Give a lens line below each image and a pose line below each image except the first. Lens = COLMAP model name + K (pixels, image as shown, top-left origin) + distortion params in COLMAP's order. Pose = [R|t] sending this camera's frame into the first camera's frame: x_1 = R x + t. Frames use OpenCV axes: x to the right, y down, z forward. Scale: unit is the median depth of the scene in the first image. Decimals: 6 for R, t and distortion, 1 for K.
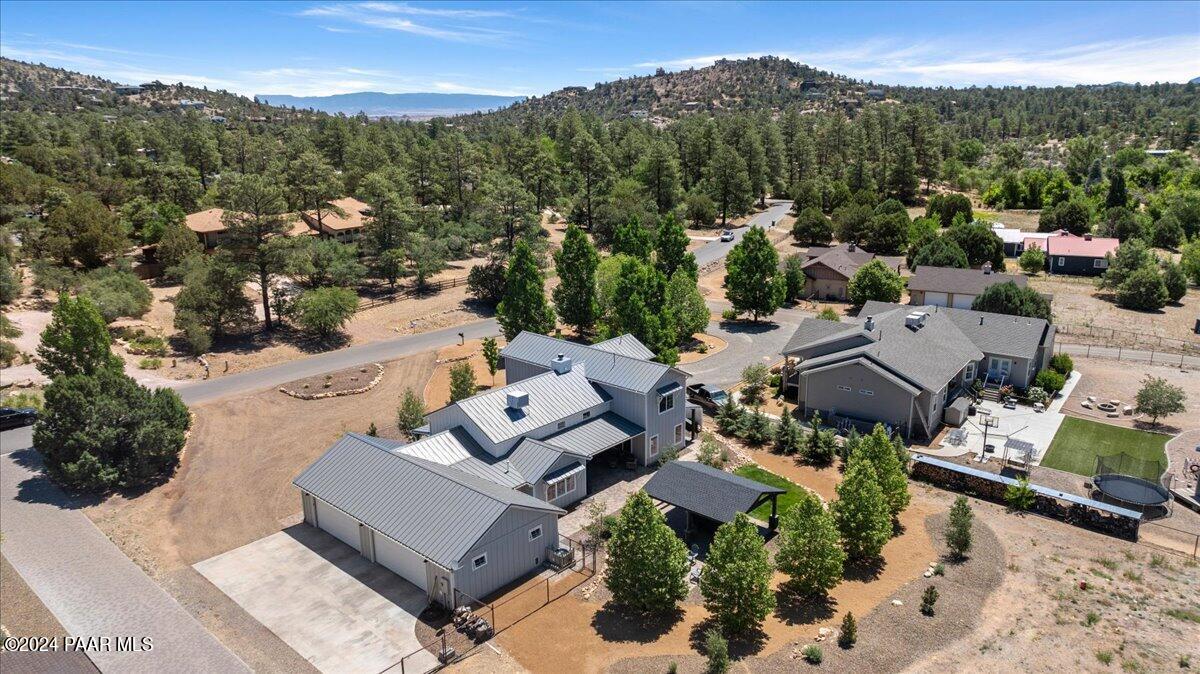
lens RADIAL K [[861.3, 0, 618.7], [0, 861.3, 334.6], [0, 0, 1]] dist [-0.053370, 0.063563]
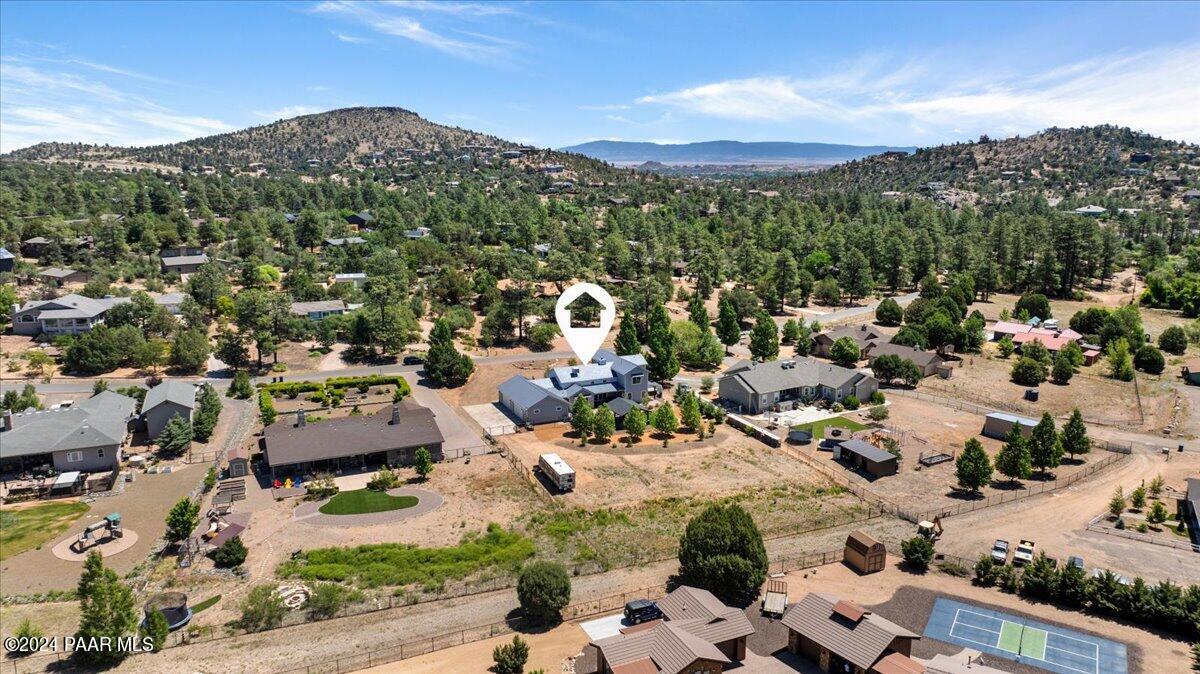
lens RADIAL K [[861.3, 0, 618.7], [0, 861.3, 334.6], [0, 0, 1]] dist [-0.053370, 0.063563]
pose [[0.923087, 0.093599, -0.373028, 0.504522], [-0.113453, 0.993041, -0.031578, 0.016724], [0.367476, 0.071470, 0.927283, -0.739283]]
